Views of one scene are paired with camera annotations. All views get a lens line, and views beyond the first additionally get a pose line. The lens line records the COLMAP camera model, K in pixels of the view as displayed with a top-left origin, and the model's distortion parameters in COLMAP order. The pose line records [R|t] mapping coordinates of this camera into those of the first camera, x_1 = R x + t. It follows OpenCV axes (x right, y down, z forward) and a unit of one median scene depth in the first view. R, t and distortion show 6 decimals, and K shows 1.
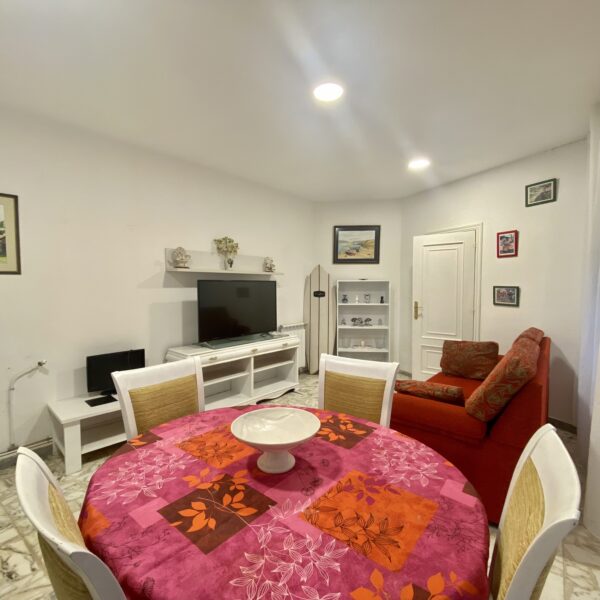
lens RADIAL K [[330.2, 0, 300.0], [0, 330.2, 300.0], [0, 0, 1]] dist [0.036639, -0.027884]
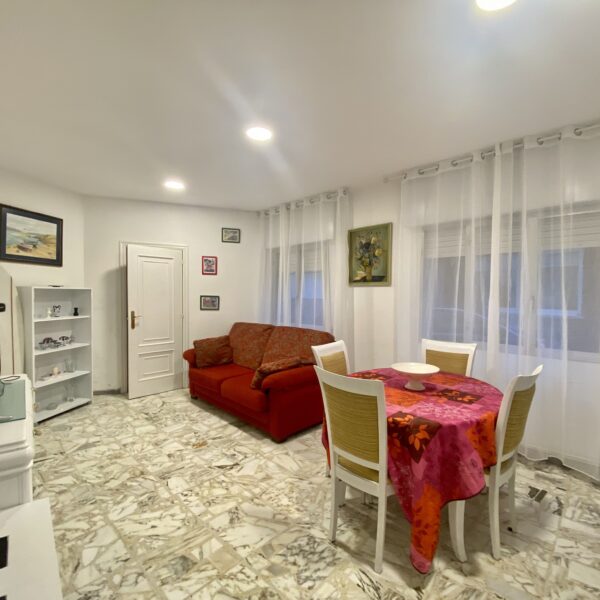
lens RADIAL K [[330.2, 0, 300.0], [0, 330.2, 300.0], [0, 0, 1]] dist [0.036639, -0.027884]
pose [[0.099696, -0.014225, 0.994916, -0.691310], [0.035369, 0.999317, 0.010744, -0.025089], [-0.994389, 0.034118, 0.100131, 0.483354]]
